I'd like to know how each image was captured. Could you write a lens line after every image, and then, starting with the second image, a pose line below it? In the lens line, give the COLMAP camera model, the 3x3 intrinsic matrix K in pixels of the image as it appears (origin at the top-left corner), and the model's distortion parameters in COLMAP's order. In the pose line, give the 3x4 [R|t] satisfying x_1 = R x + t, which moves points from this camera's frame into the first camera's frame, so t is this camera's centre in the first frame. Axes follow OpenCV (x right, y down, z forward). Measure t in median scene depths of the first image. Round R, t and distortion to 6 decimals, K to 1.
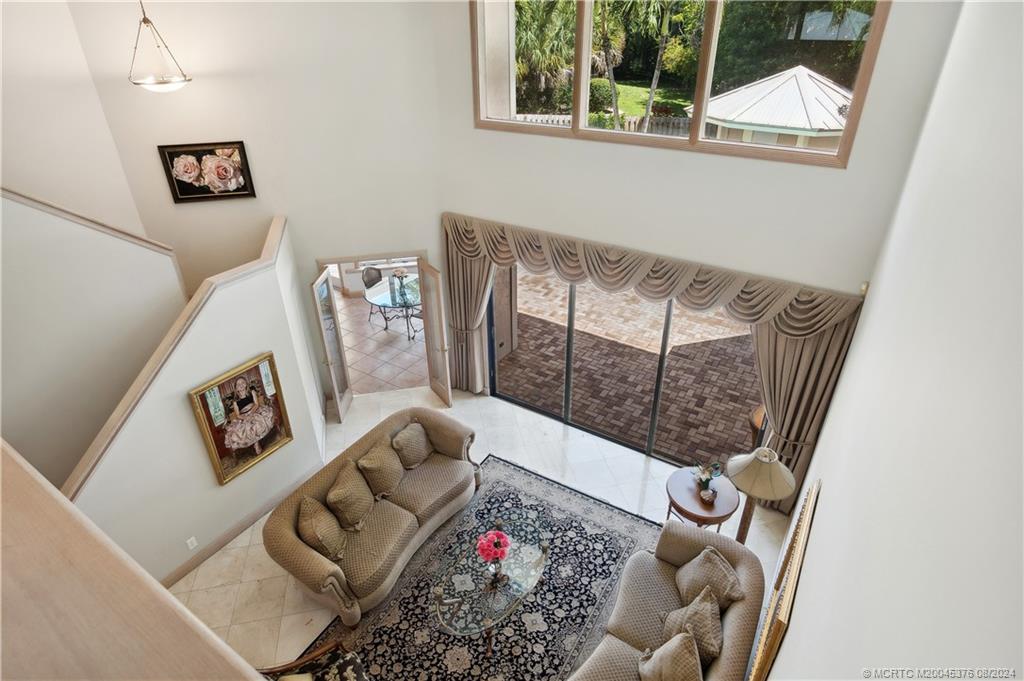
lens RADIAL K [[559.3, 0, 505.0], [0, 559.3, 335.8], [0, 0, 1]] dist [-0.005640, -0.000411]
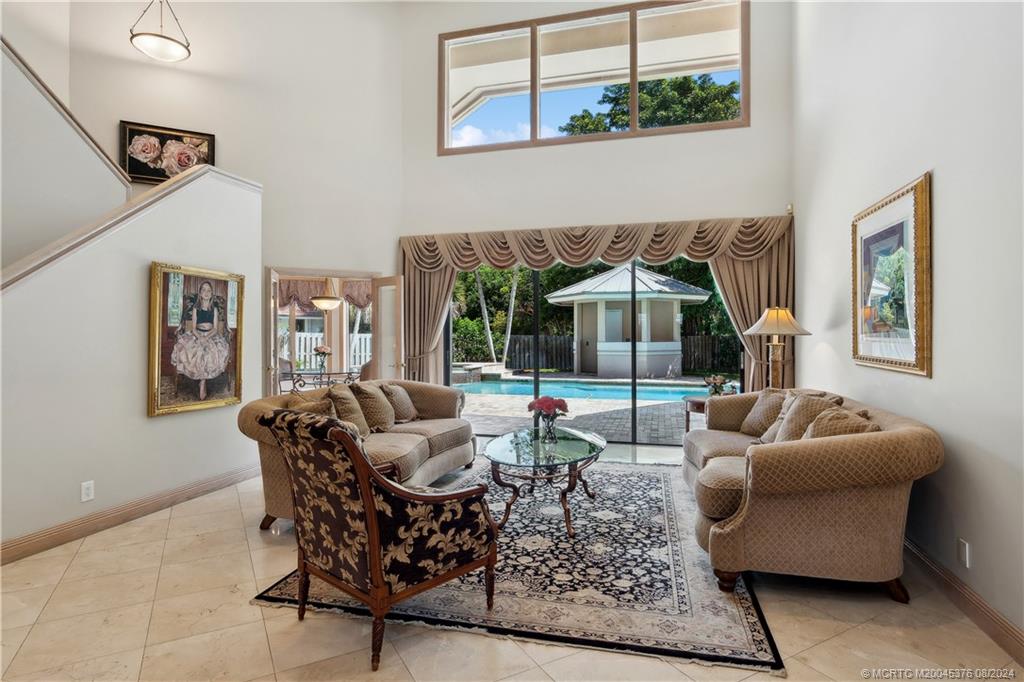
lens RADIAL K [[543.4, 0, 501.4], [0, 543.4, 331.6], [0, 0, 1]] dist [0.001082, 0.000024]
pose [[0.956266, 0.024670, 0.291456, -0.277873], [0.122371, 0.871301, -0.475247, 0.552030], [-0.265671, 0.490128, 0.830177, 0.238598]]
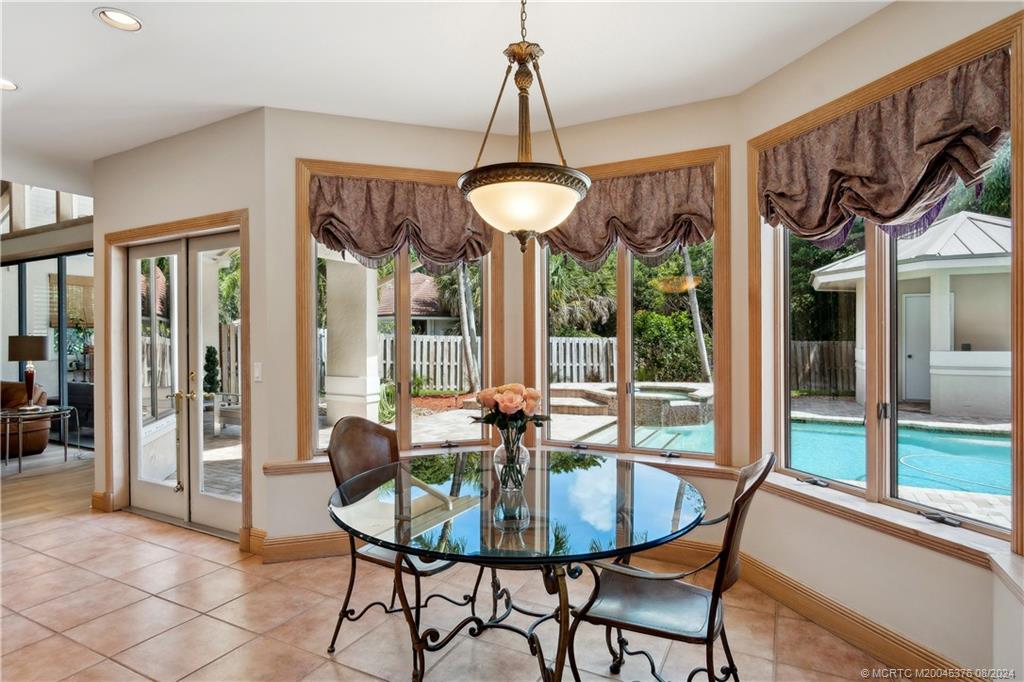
lens RADIAL K [[543.4, 0, 501.4], [0, 543.4, 331.6], [0, 0, 1]] dist [0.001082, 0.000024]
pose [[0.996163, 0.020814, 0.085006, -0.346130], [0.024148, 0.868231, -0.495572, -0.049201], [-0.084120, 0.495723, 0.864397, 1.323644]]
